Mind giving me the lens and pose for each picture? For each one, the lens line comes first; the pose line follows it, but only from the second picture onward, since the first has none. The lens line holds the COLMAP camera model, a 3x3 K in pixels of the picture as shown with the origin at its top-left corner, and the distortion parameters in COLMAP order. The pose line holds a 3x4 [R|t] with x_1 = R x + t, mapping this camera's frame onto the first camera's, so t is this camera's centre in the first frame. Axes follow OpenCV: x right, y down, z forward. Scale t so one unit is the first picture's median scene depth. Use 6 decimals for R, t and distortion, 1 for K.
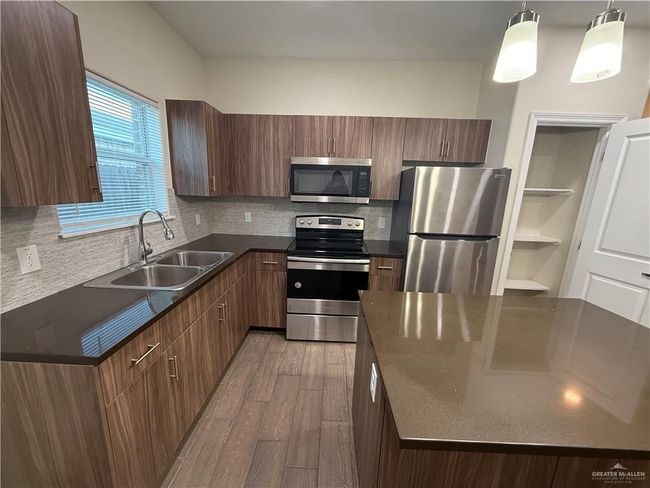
lens RADIAL K [[257.7, 0, 324.4], [0, 257.7, 243.6], [0, 0, 1]] dist [-0.000929, -0.000058]
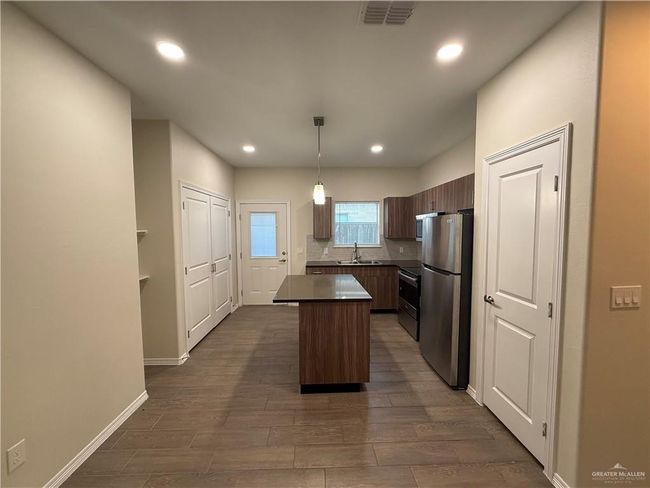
lens RADIAL K [[257.7, 0, 323.8], [0, 257.7, 243.7], [0, 0, 1]] dist [-0.000929, -0.000058]
pose [[0.067957, 0.033553, -0.997124, 2.033472], [-0.197978, 0.980013, 0.019485, -0.085247], [0.977848, 0.196085, 0.073242, 0.380183]]
